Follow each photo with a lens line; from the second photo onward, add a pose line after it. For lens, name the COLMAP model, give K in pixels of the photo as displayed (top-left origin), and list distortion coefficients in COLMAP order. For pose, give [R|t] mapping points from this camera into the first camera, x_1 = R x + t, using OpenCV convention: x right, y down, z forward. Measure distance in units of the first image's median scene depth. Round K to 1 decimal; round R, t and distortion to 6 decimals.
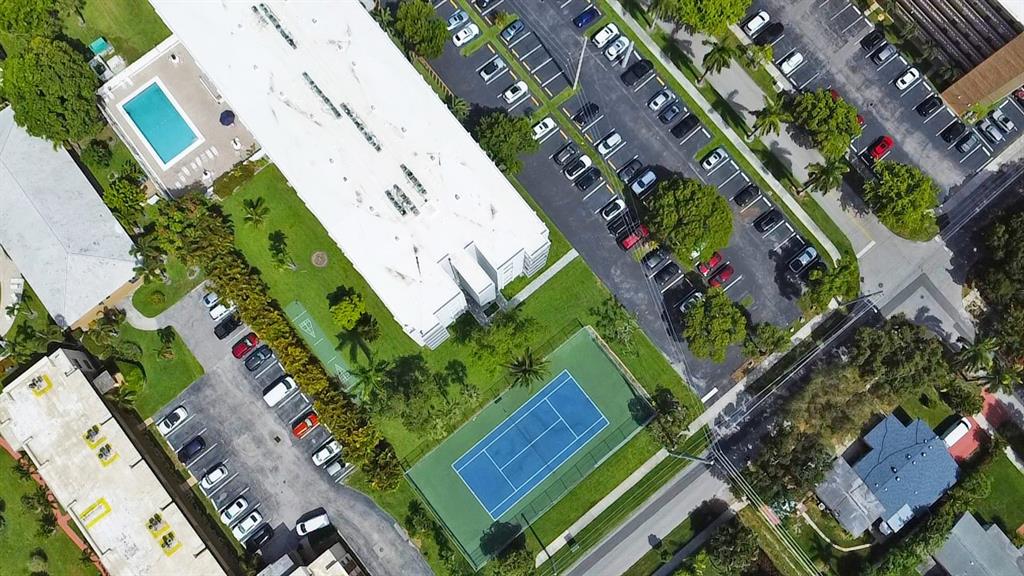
lens RADIAL K [[1046.9, 0, 523.2], [0, 1046.9, 158.2], [0, 0, 1]] dist [-0.042981, -0.008538]
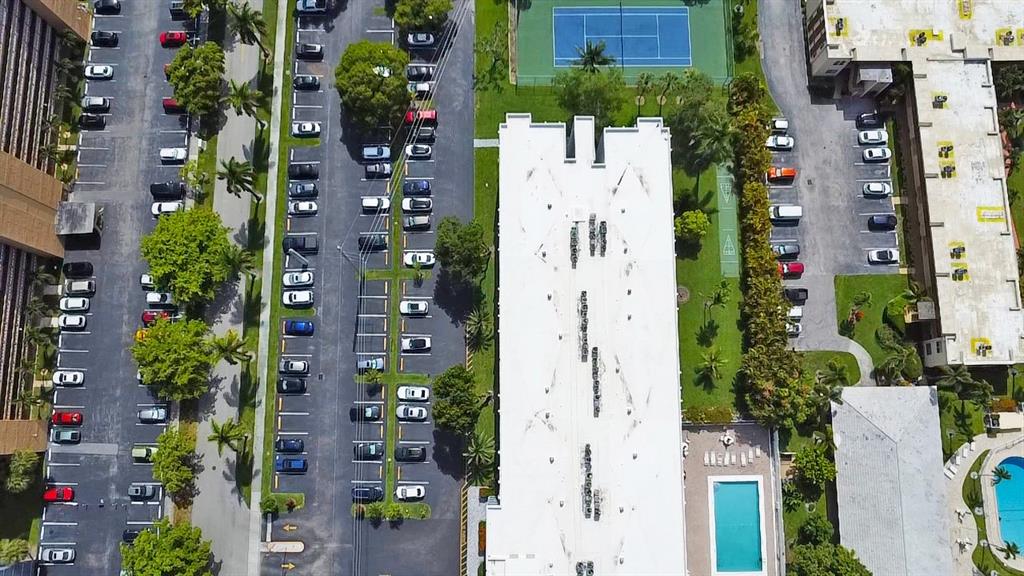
lens RADIAL K [[1046.9, 0, 515.0], [0, 1046.9, 160.1], [0, 0, 1]] dist [-0.042981, -0.008538]
pose [[-0.777008, -0.614246, 0.137696, -0.133283], [0.605344, -0.669103, 0.431116, -0.344020], [-0.172678, 0.418334, 0.891728, 0.098107]]
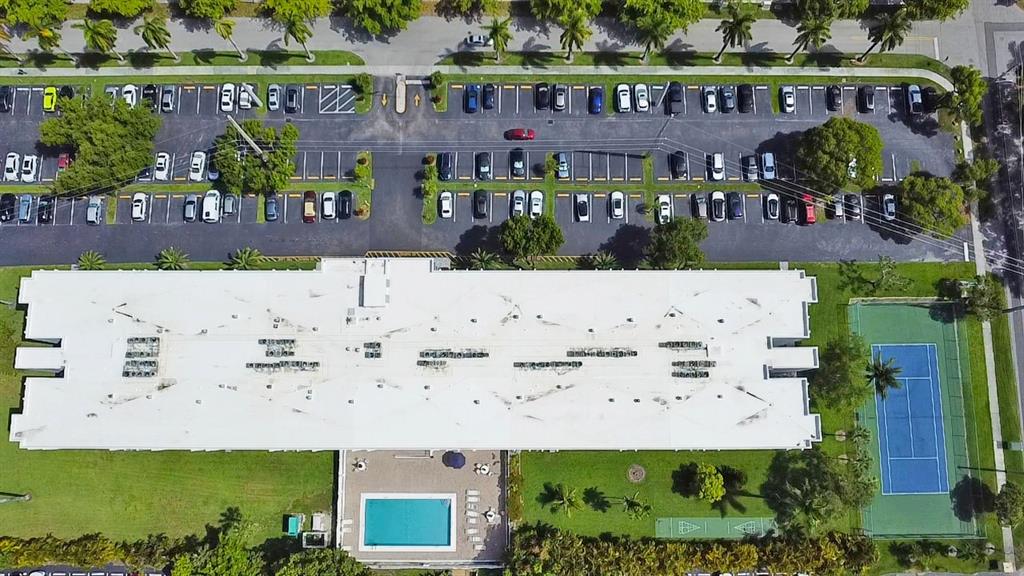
lens RADIAL K [[1046.9, 0, 516.2], [0, 1046.9, 155.9], [0, 0, 1]] dist [-0.042981, -0.008538]
pose [[0.631241, -0.753090, 0.185448, -0.226084], [0.750160, 0.653558, 0.100602, -0.277792], [-0.196963, 0.075612, 0.977491, 0.065817]]
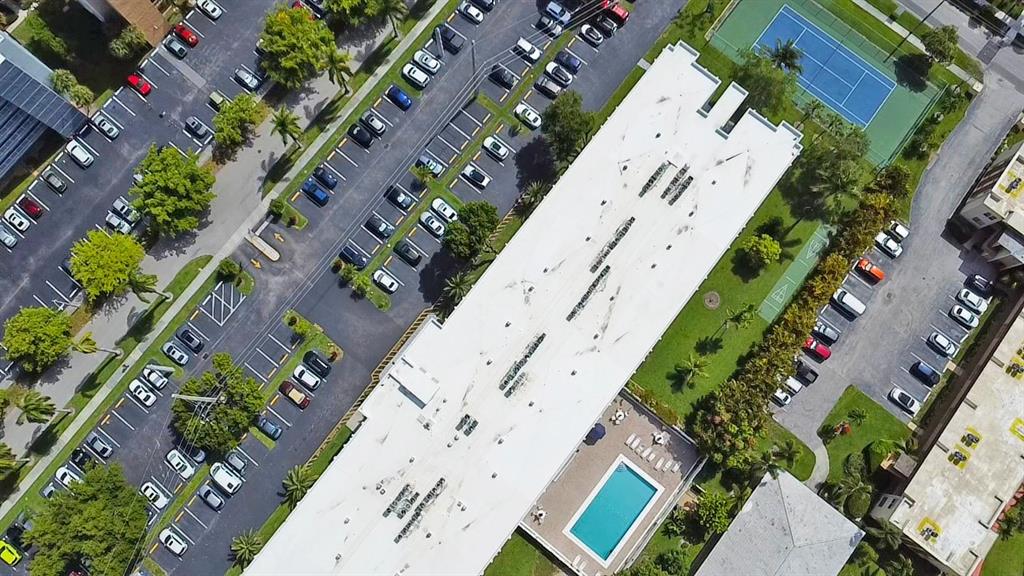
lens RADIAL K [[1046.9, 0, 510.2], [0, 1046.9, 156.8], [0, 0, 1]] dist [-0.042981, -0.008538]
pose [[-0.212232, -0.949067, 0.232872, -0.260401], [0.945110, -0.138760, 0.295826, -0.361340], [-0.248445, 0.282874, 0.926422, 0.100035]]
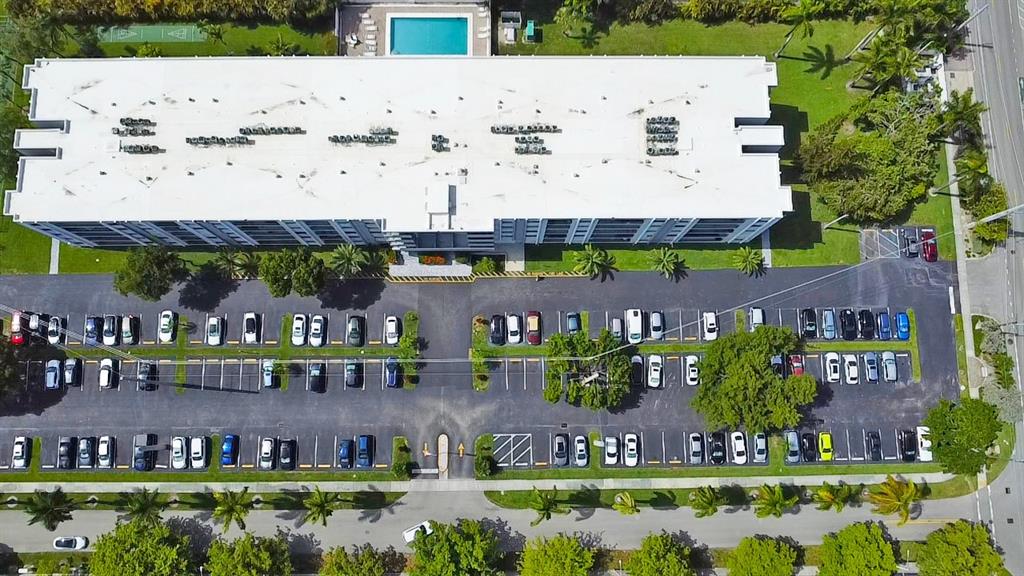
lens RADIAL K [[1046.9, 0, 532.6], [0, 1046.9, 160.5], [0, 0, 1]] dist [-0.042981, -0.008538]
pose [[-0.623144, 0.750951, -0.218551, -0.101332], [-0.762482, -0.521101, 0.383503, -0.594322], [0.174104, 0.405619, 0.897308, 0.155925]]
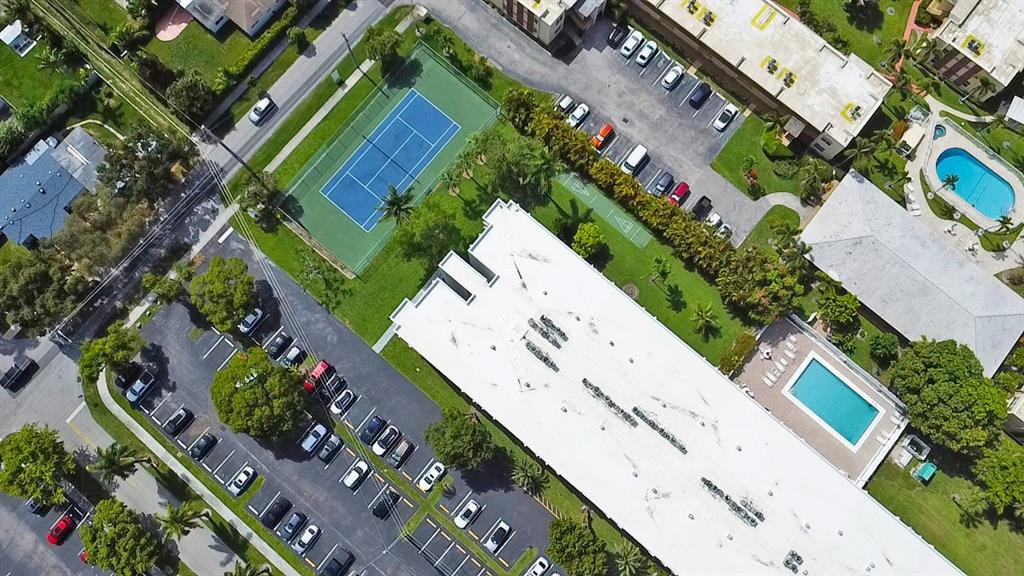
lens RADIAL K [[1046.9, 0, 517.6], [0, 1046.9, 157.5], [0, 0, 1]] dist [-0.042981, -0.008538]
pose [[-0.981727, 0.176229, -0.071801, -0.042429], [-0.189162, -0.862650, 0.469098, -0.241445], [0.020730, 0.474108, 0.880223, 0.067987]]
